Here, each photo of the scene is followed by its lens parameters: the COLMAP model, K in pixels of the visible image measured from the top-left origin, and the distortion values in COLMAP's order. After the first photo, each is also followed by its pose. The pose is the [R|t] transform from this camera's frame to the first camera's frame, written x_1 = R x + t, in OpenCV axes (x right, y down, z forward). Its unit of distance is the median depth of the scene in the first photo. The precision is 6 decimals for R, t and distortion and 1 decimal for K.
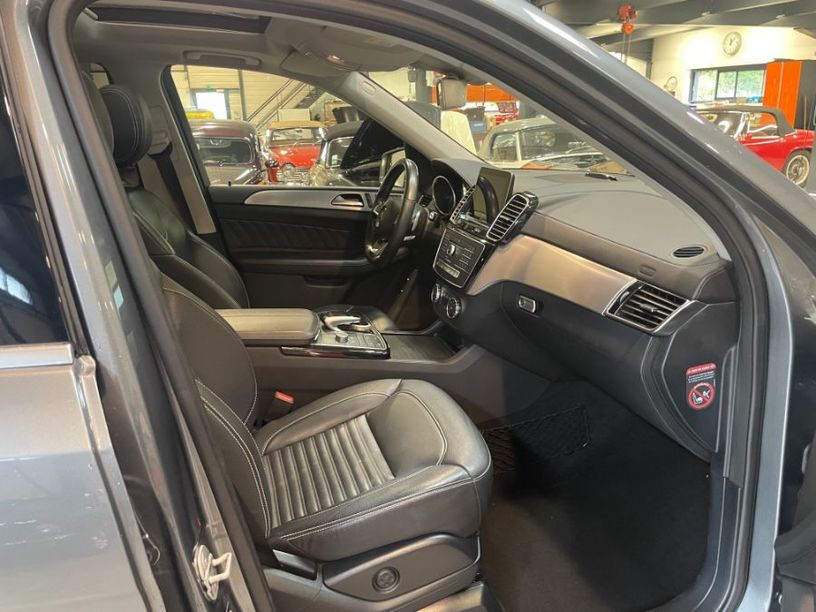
lens RADIAL K [[616.6, 0, 402.3], [0, 616.6, 300.8], [0, 0, 1]] dist [0.094937, -0.126980]
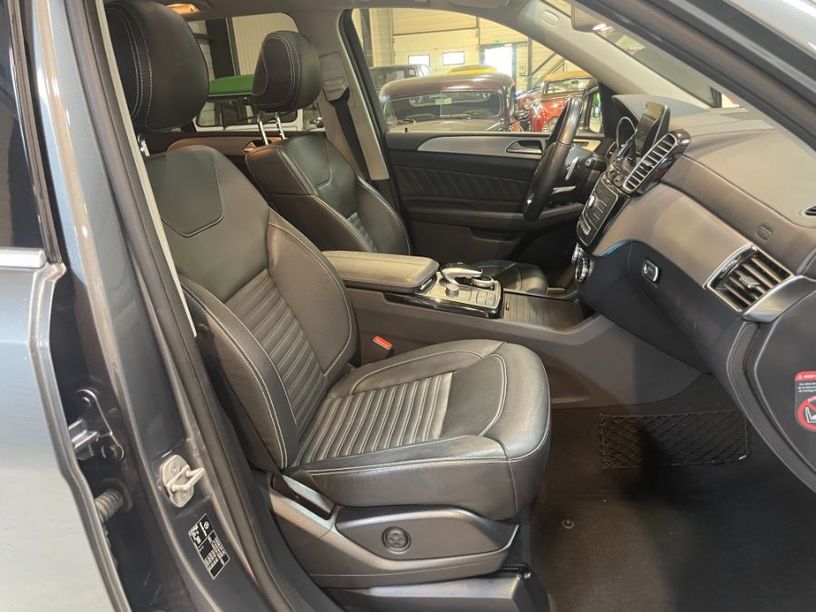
lens RADIAL K [[616.6, 0, 409.2], [0, 616.6, 308.1], [0, 0, 1]] dist [0.094937, -0.126980]
pose [[0.900270, 0.115803, -0.419648, 0.249939], [-0.084958, 0.992171, 0.091533, 0.005925], [0.426962, -0.046752, 0.903060, 0.120957]]
